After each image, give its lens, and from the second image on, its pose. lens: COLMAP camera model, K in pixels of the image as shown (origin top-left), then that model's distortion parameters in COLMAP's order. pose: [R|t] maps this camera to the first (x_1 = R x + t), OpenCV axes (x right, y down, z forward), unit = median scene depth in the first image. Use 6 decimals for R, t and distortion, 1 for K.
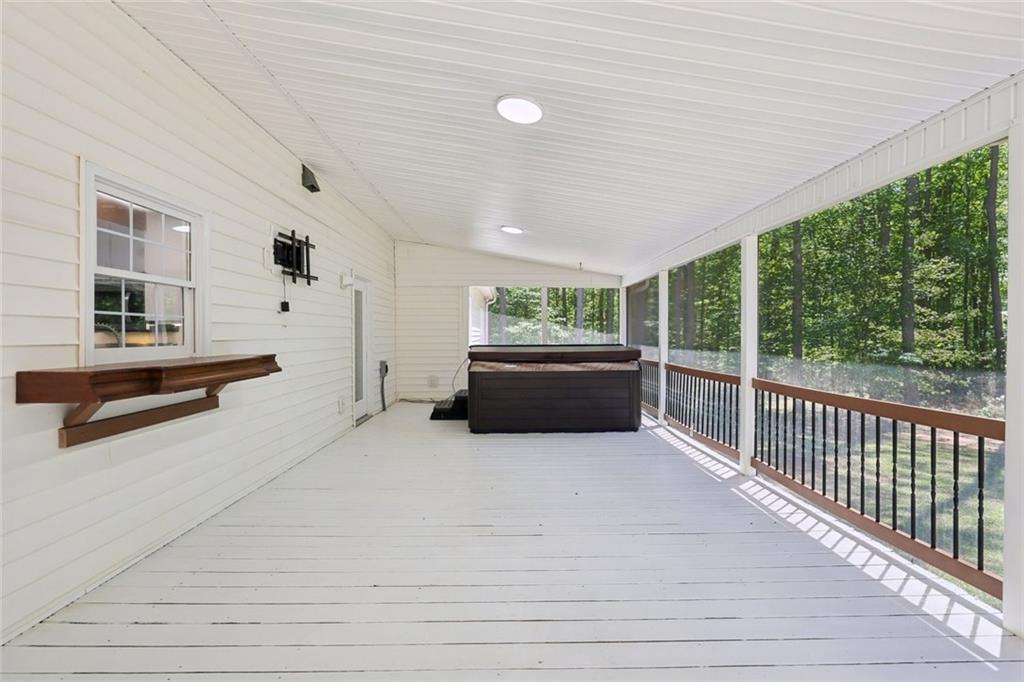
lens RADIAL K [[444.8, 0, 510.8], [0, 444.8, 337.7], [0, 0, 1]] dist [-0.003020, -0.000689]
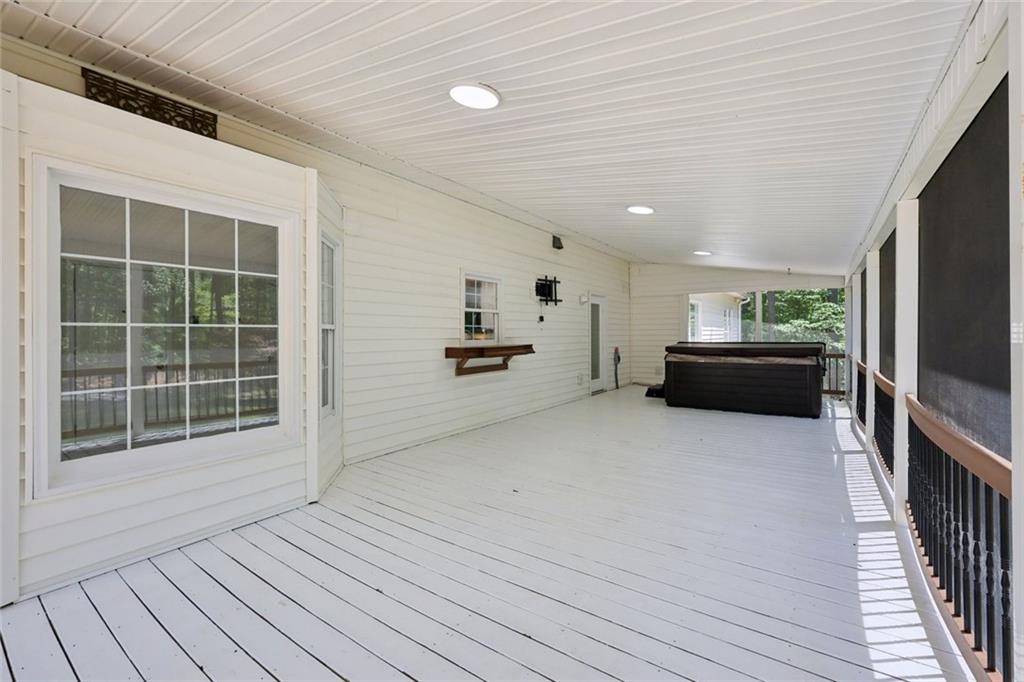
lens RADIAL K [[422.5, 0, 510.2], [0, 422.5, 332.1], [0, 0, 1]] dist [-0.000984, -0.000087]
pose [[0.803892, -0.005742, -0.594747, 0.404564], [-0.000530, 0.999946, -0.010371, 0.002157], [0.594774, 0.008652, 0.803846, -0.450859]]
